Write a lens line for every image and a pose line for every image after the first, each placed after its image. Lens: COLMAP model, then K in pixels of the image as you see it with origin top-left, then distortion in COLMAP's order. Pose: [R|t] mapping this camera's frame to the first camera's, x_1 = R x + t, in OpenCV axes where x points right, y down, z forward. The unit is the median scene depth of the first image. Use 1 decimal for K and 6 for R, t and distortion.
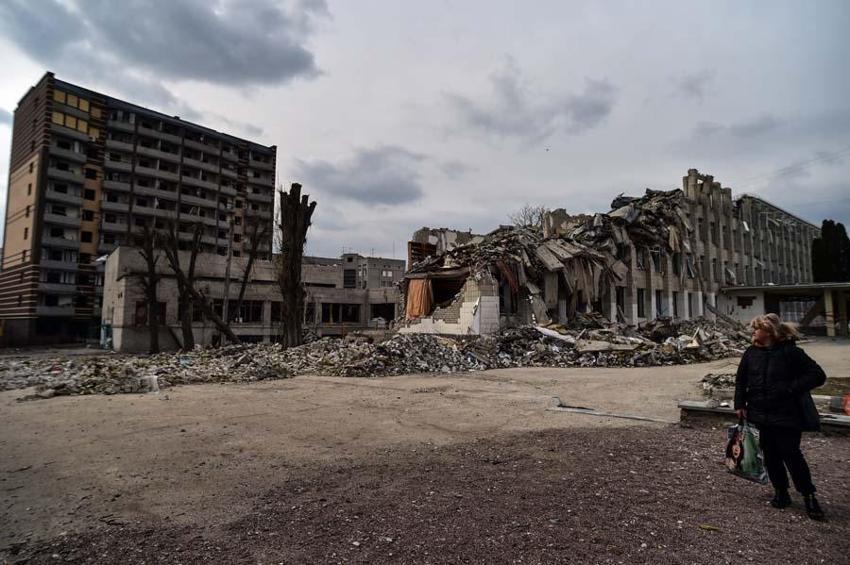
lens RADIAL K [[457.2, 0, 425.0], [0, 457.2, 282.5], [0, 0, 1]] dist [-0.002904, 0.000555]
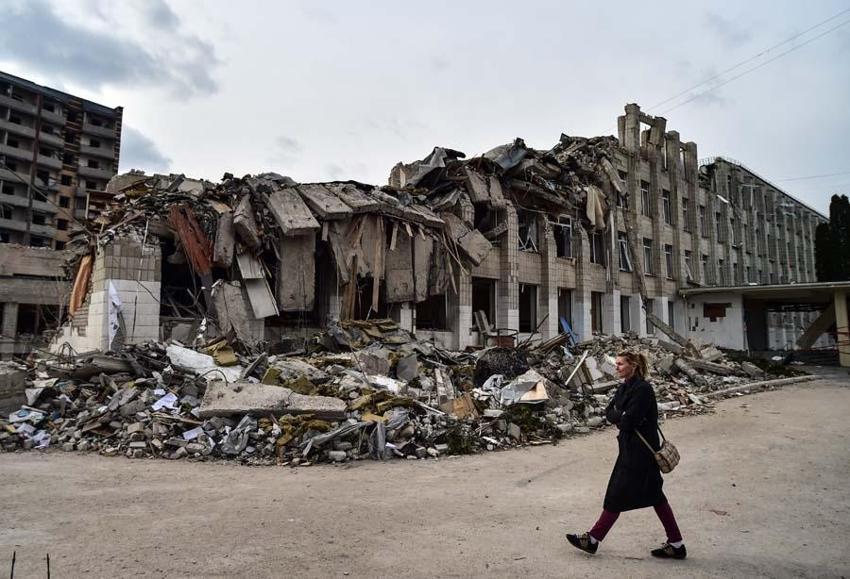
lens RADIAL K [[472.1, 0, 425.0], [0, 472.1, 289.5], [0, 0, 1]] dist [-0.013181, 0.000132]
pose [[0.999923, 0.010912, 0.005941, 0.286749], [-0.010797, 0.999757, -0.019204, 0.028992], [-0.006149, 0.019139, 0.999798, 0.335585]]
